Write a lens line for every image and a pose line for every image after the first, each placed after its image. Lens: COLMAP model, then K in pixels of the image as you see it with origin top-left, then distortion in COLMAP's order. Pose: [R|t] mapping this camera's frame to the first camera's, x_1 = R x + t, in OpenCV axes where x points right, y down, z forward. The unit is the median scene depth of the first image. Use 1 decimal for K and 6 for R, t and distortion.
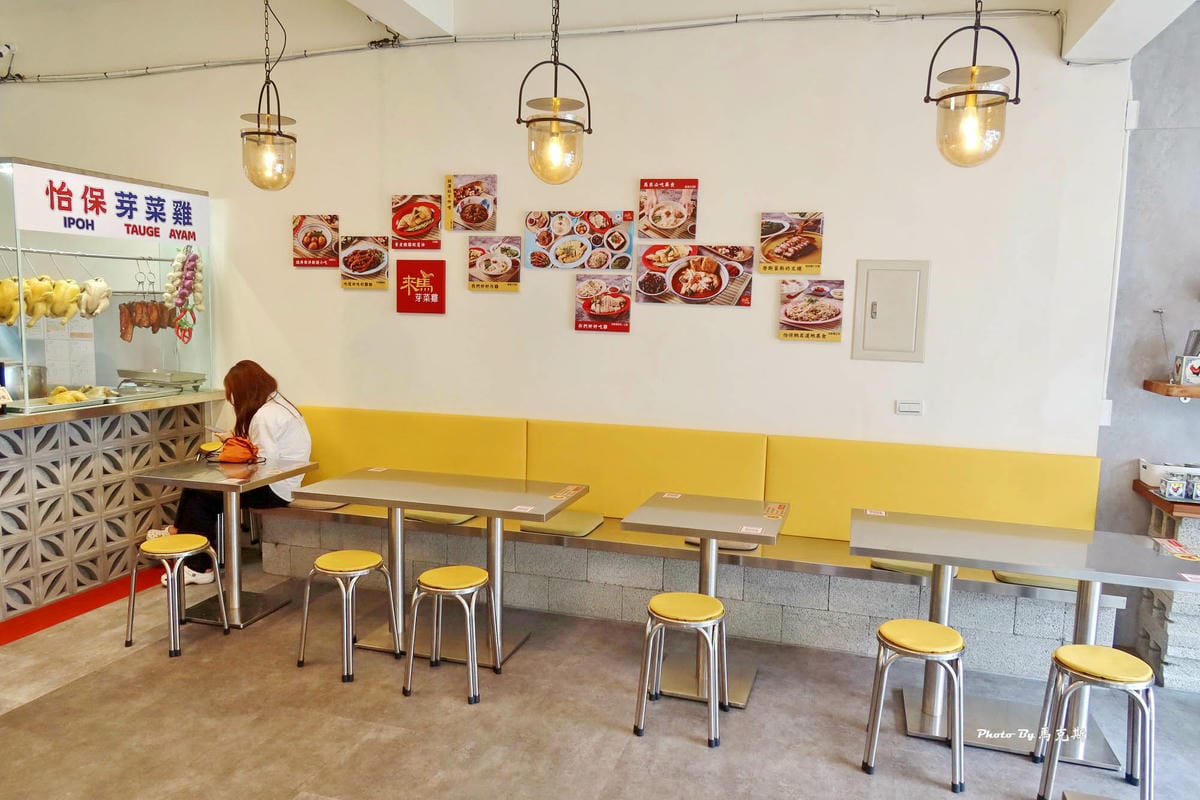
lens RADIAL K [[806.6, 0, 599.9], [0, 806.6, 398.6], [0, 0, 1]] dist [-0.042365, 0.007178]
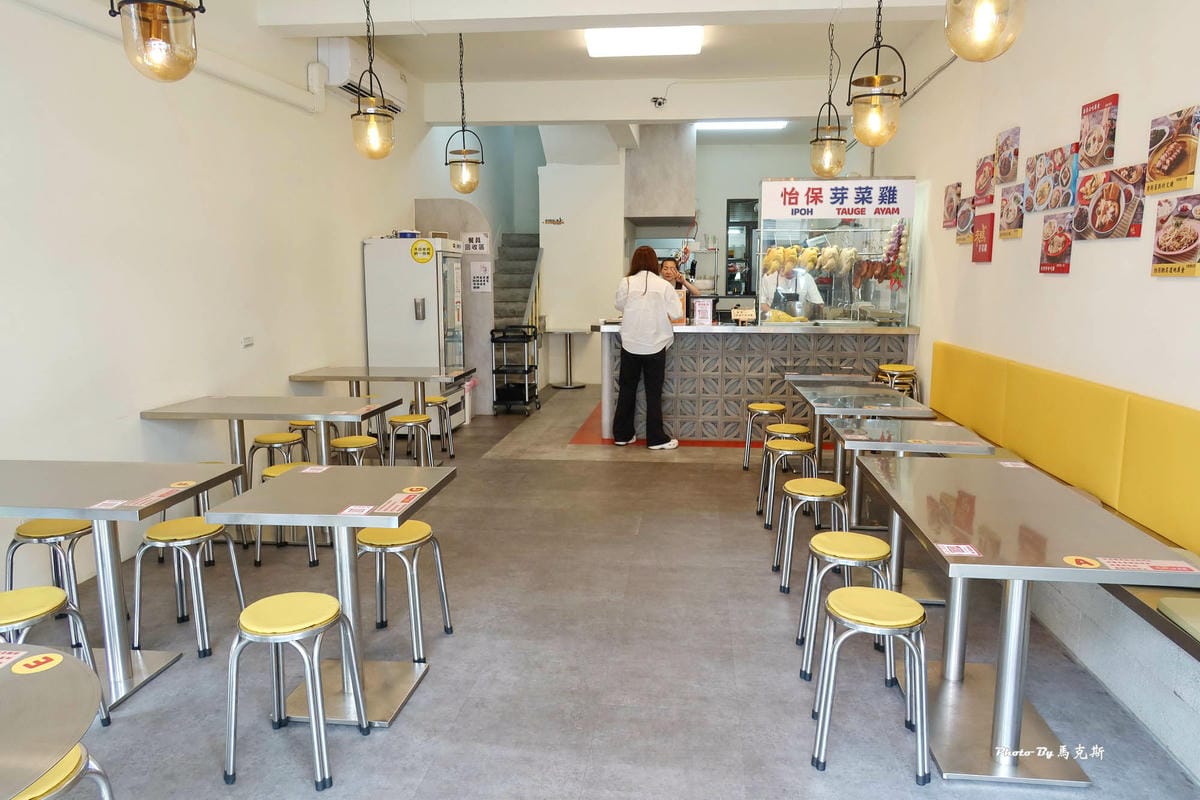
lens RADIAL K [[806.6, 0, 601.1], [0, 806.6, 400.8], [0, 0, 1]] dist [-0.042365, 0.007178]
pose [[0.178811, 0.129075, -0.975380, 0.882318], [-0.103843, 0.988296, 0.111747, 0.017745], [0.978388, 0.081305, 0.190121, 0.313379]]
